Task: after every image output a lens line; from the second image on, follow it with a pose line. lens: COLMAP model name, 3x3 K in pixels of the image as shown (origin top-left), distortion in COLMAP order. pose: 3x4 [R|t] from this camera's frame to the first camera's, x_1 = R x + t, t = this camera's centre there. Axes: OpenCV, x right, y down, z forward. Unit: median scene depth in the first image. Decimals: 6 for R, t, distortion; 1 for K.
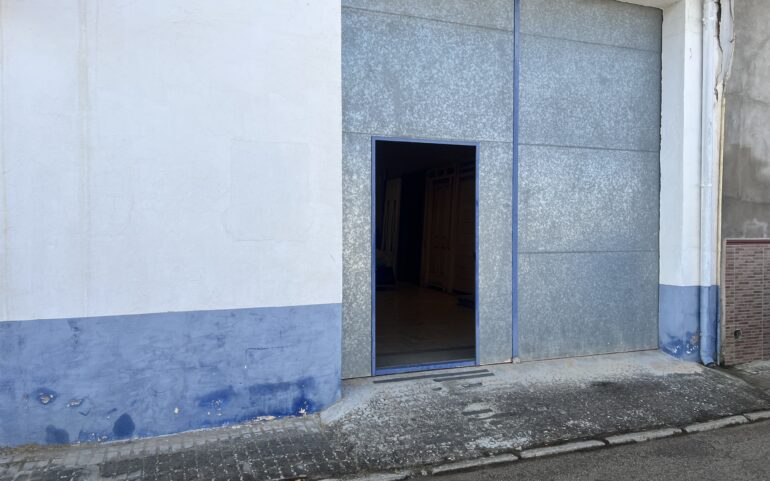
lens RADIAL K [[613.3, 0, 385.0], [0, 613.3, 240.5], [0, 0, 1]] dist [0.078896, -0.116361]
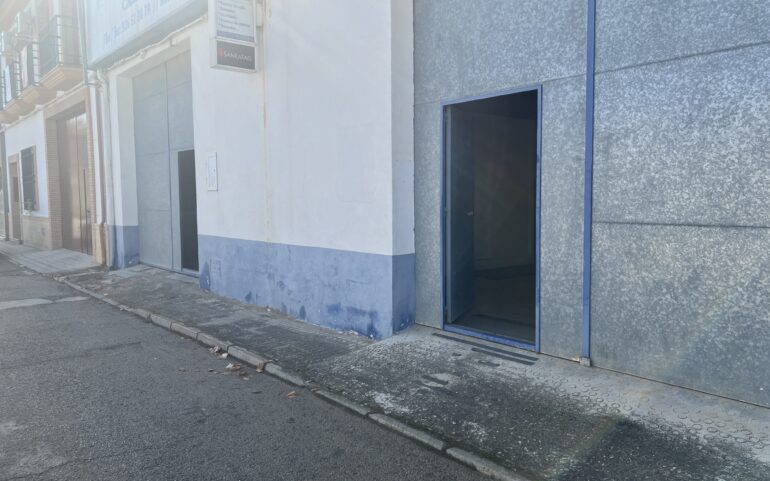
lens RADIAL K [[613.3, 0, 385.0], [0, 613.3, 240.5], [0, 0, 1]] dist [0.078896, -0.116361]
pose [[0.271797, 0.068017, -0.959948, 0.893248], [-0.013389, 0.997670, 0.066899, -0.003838], [0.962261, -0.005330, 0.272074, 0.568301]]
